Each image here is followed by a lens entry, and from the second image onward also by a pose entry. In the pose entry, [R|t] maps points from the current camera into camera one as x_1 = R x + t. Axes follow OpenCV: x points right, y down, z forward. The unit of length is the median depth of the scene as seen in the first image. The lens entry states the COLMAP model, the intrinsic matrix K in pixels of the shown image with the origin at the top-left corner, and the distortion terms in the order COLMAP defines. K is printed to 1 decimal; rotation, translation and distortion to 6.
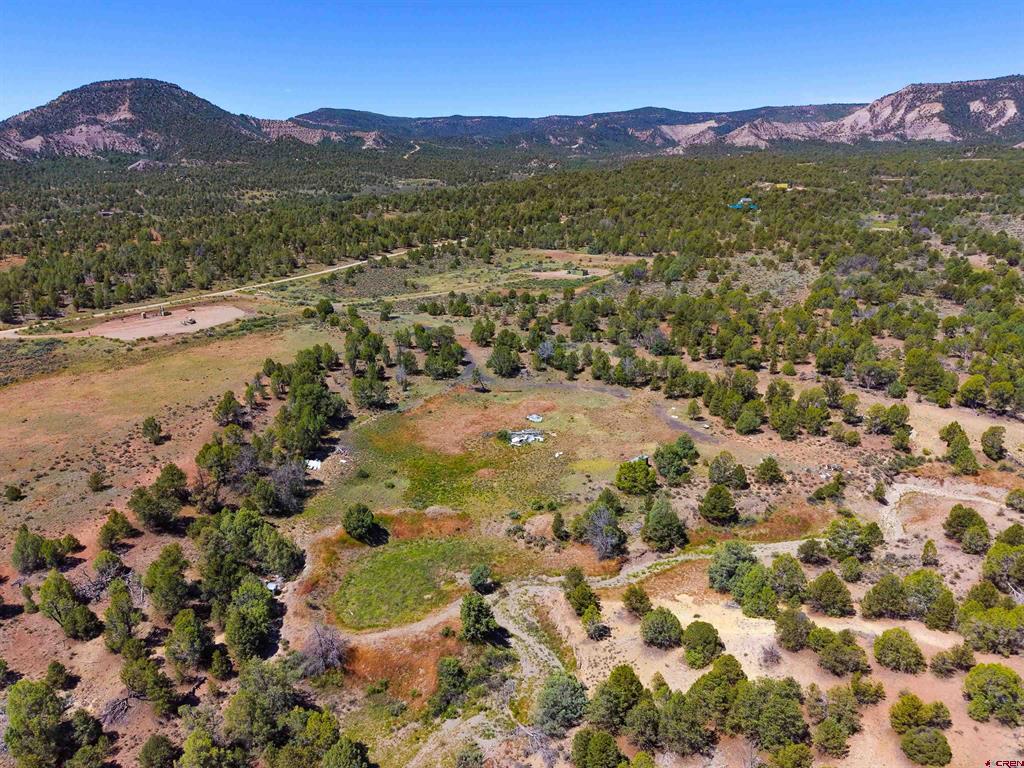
lens RADIAL K [[750.6, 0, 518.7], [0, 750.6, 382.8], [0, 0, 1]] dist [0.003075, 0.005083]
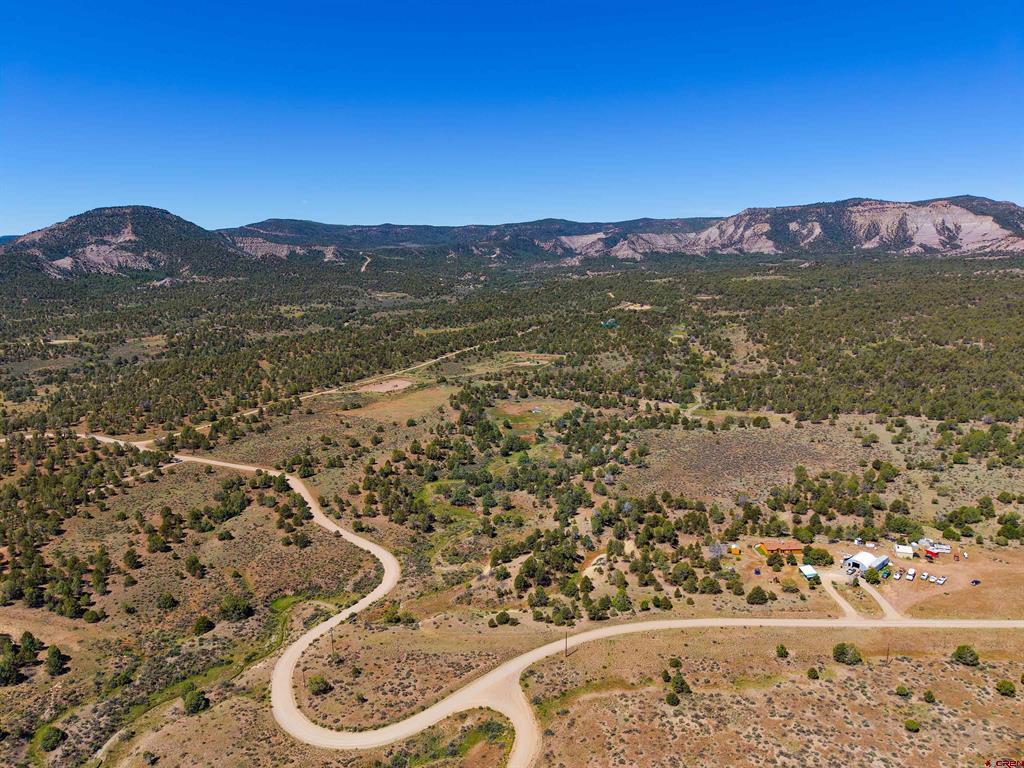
lens RADIAL K [[690.4, 0, 517.1], [0, 690.4, 381.2], [0, 0, 1]] dist [0.018286, -0.019062]
pose [[0.993115, -0.025172, 0.114406, -0.034426], [0.037271, 0.993787, -0.104876, 0.020646], [-0.111055, 0.108418, 0.987883, -0.171704]]
